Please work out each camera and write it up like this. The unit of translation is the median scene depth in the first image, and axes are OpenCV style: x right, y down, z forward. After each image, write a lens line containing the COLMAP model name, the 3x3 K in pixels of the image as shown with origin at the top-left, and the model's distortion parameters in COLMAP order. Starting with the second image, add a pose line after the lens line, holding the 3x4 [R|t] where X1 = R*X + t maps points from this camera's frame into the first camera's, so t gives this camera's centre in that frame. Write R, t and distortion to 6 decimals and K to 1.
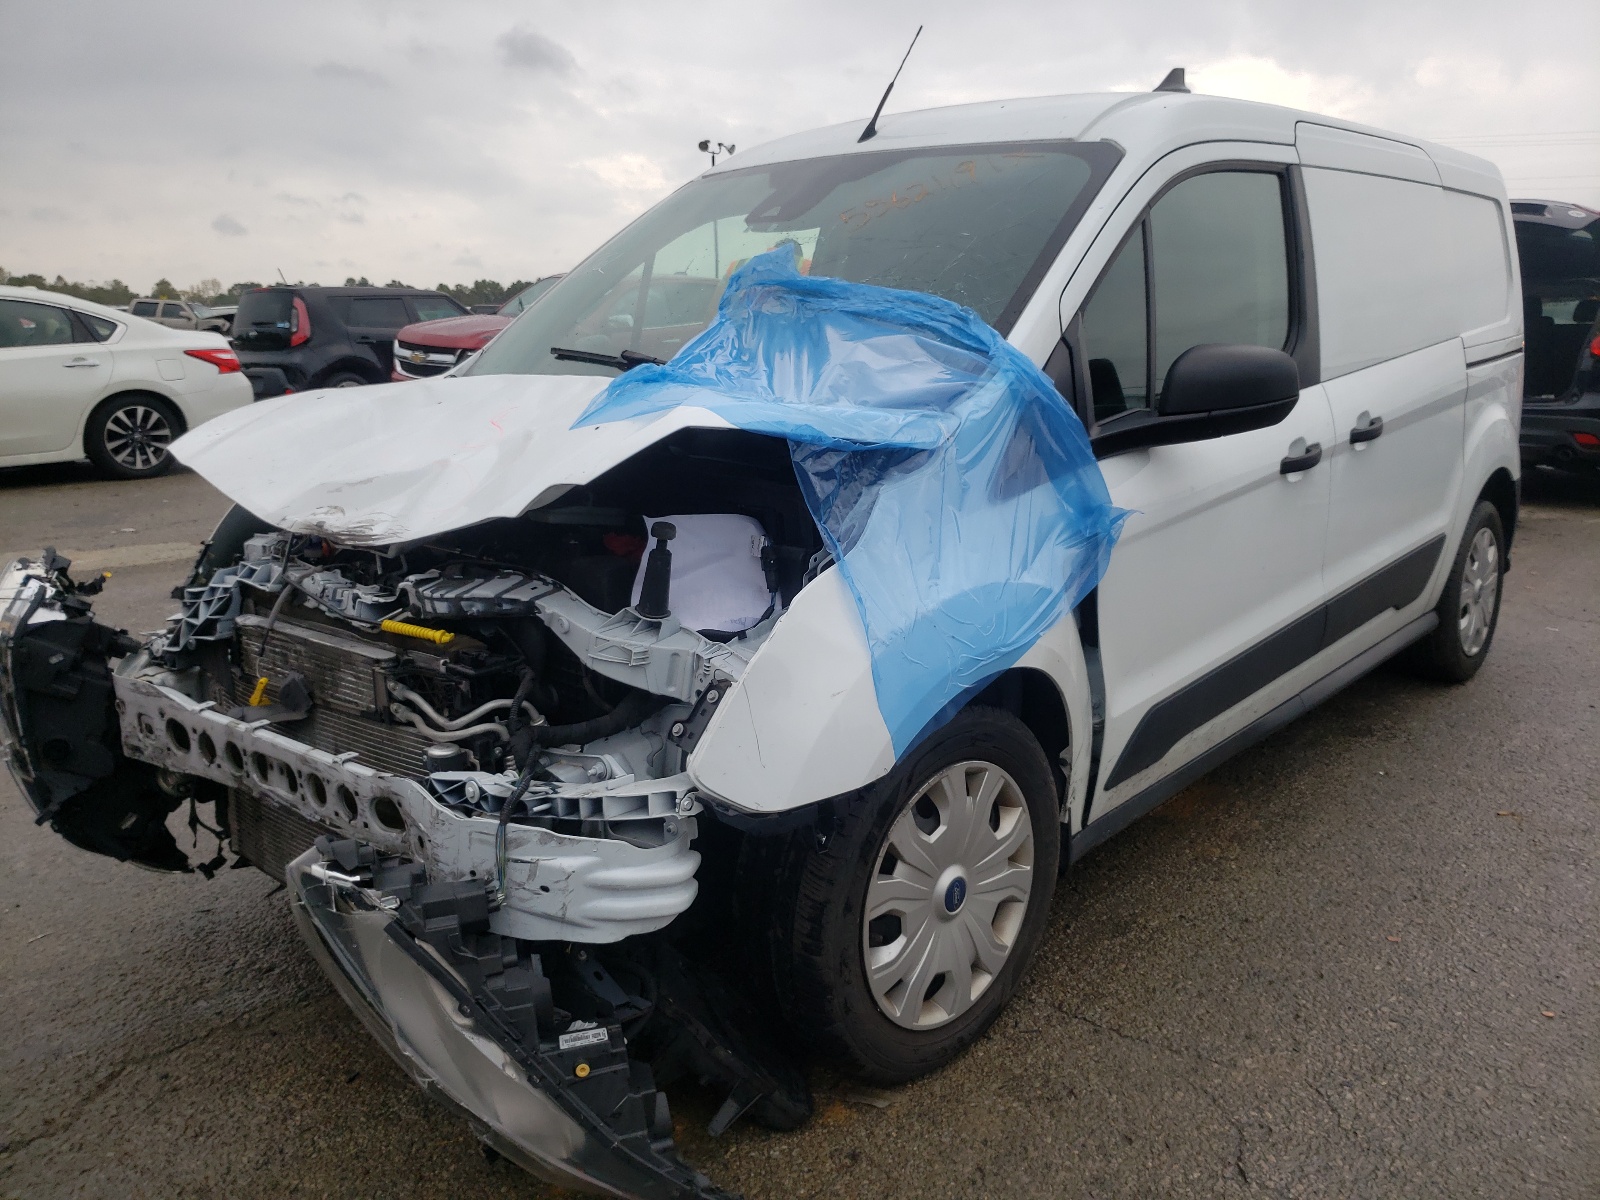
lens RADIAL K [[1204.7, 0, 800.0], [0, 1204.7, 600.0], [0, 0, 1]] dist [-0.007355, -0.005133]
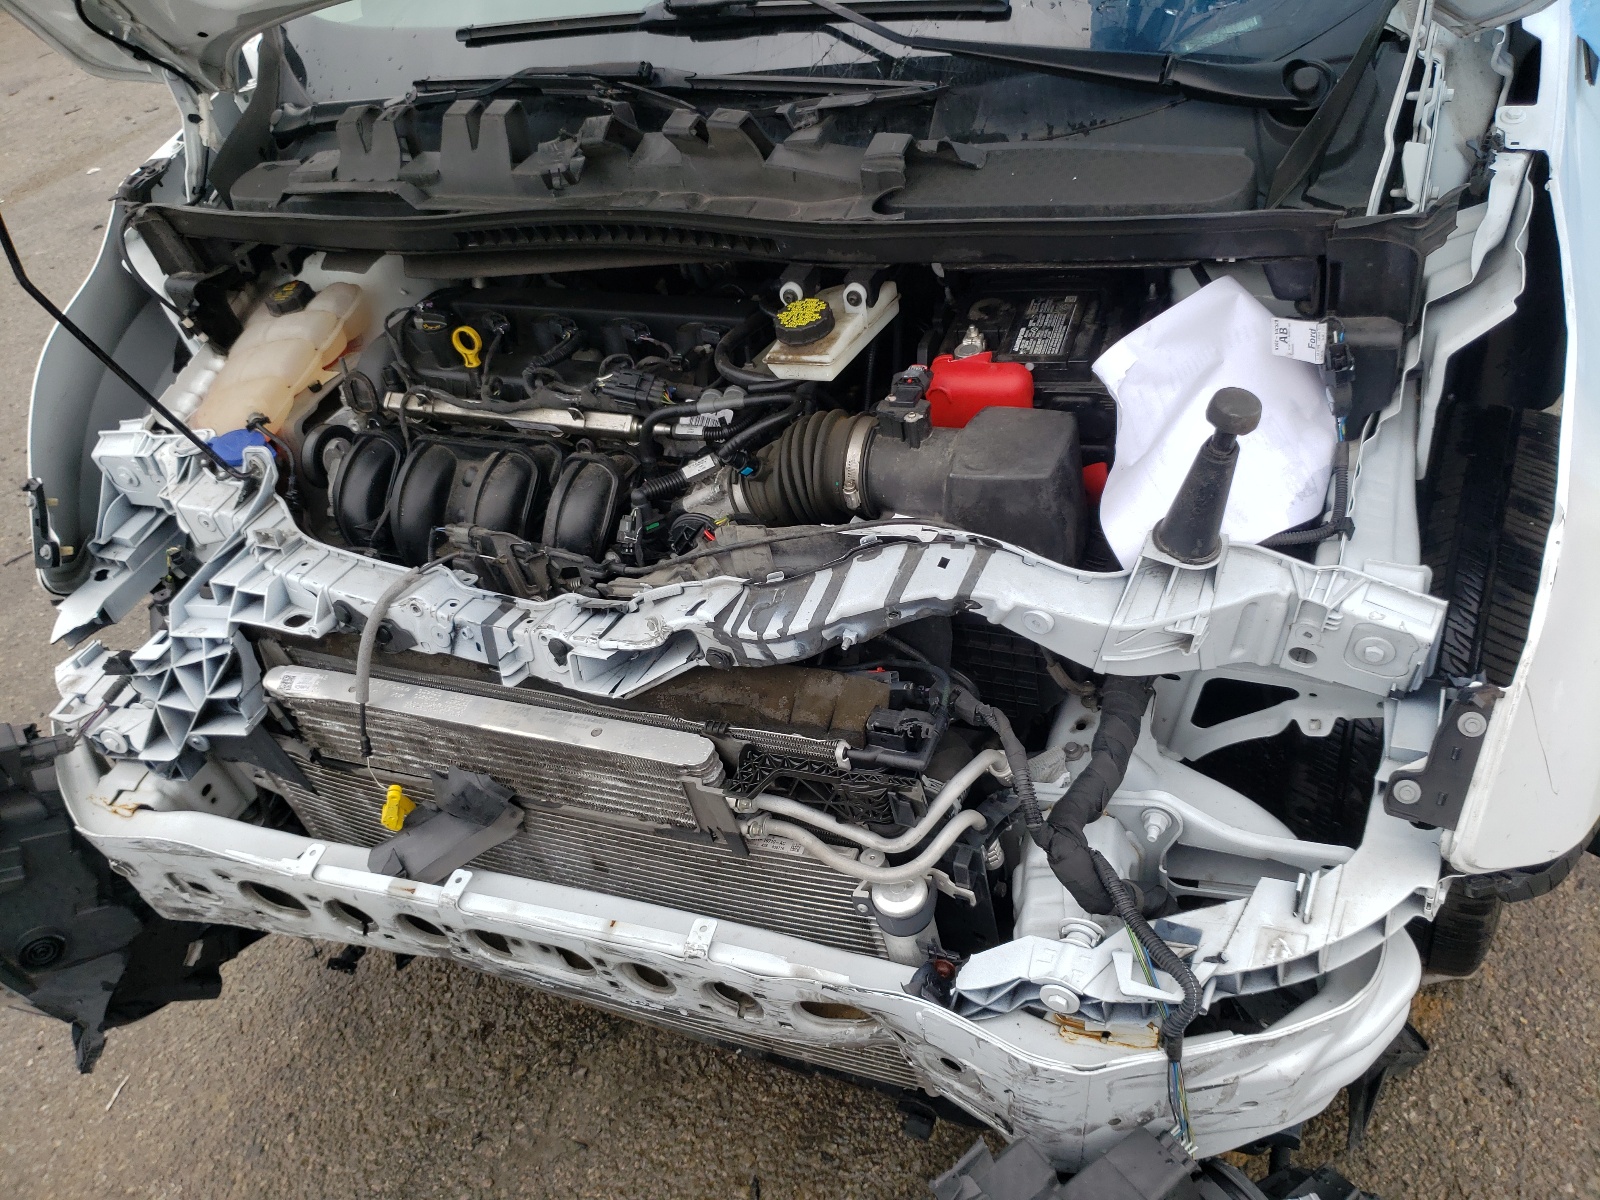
lens RADIAL K [[1204.7, 0, 800.0], [0, 1204.7, 600.0], [0, 0, 1]] dist [-0.007355, -0.005133]
pose [[0.933625, -0.337969, 0.118829, -0.336138], [0.248604, 0.850031, 0.464374, -0.244091], [-0.257953, -0.404010, 0.877631, 0.540524]]
